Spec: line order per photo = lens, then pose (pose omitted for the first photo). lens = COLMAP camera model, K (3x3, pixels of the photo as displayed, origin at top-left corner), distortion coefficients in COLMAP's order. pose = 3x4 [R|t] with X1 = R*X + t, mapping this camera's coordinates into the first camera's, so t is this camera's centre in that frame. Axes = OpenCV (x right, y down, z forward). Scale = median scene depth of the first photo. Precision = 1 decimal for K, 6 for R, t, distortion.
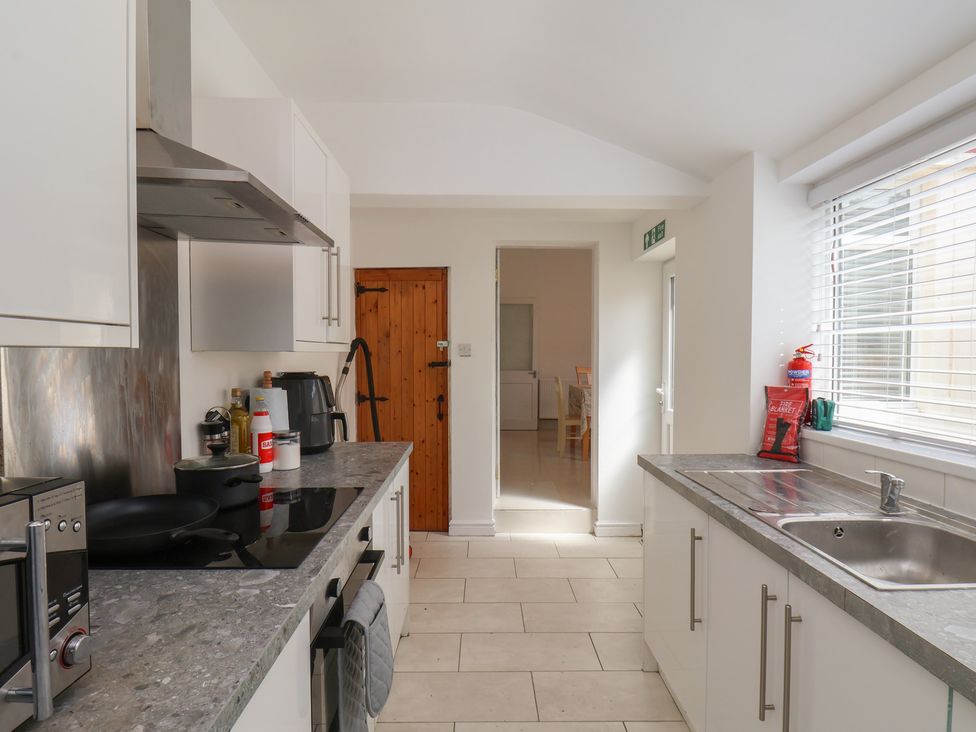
lens RADIAL K [[516.2, 0, 489.9], [0, 516.2, 368.9], [0, 0, 1]] dist [-0.000951, -0.014086]
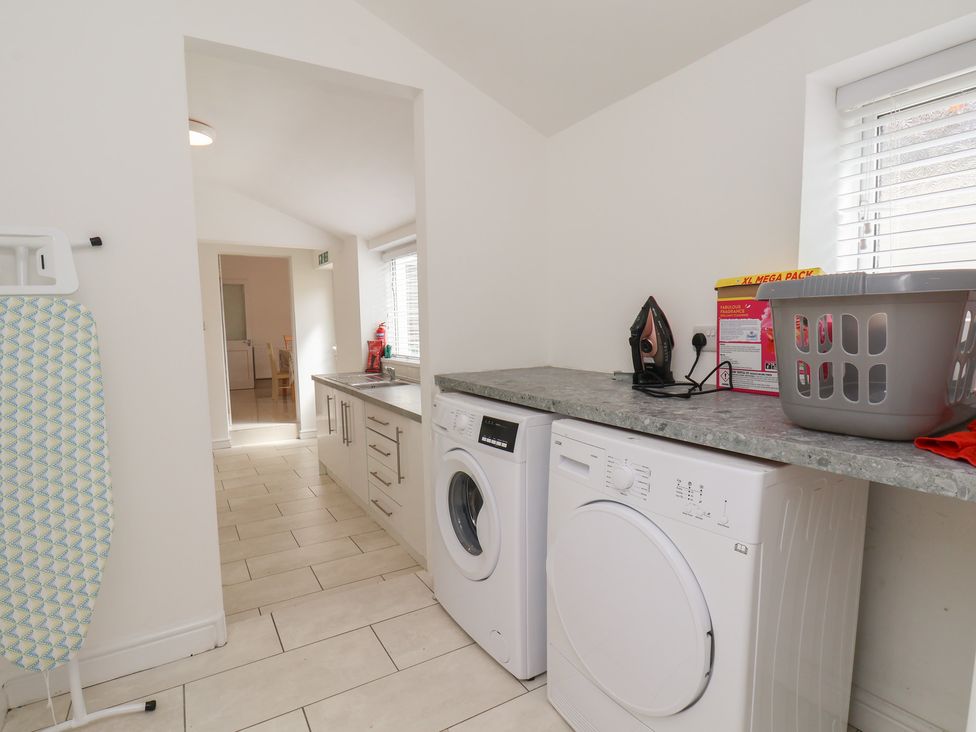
lens RADIAL K [[516.2, 0, 489.9], [0, 516.2, 368.9], [0, 0, 1]] dist [-0.000951, -0.014086]
pose [[0.860646, -0.062423, 0.505363, -0.089302], [0.030739, 0.997017, 0.070803, 0.006965], [-0.508276, -0.045402, 0.859997, -0.700587]]
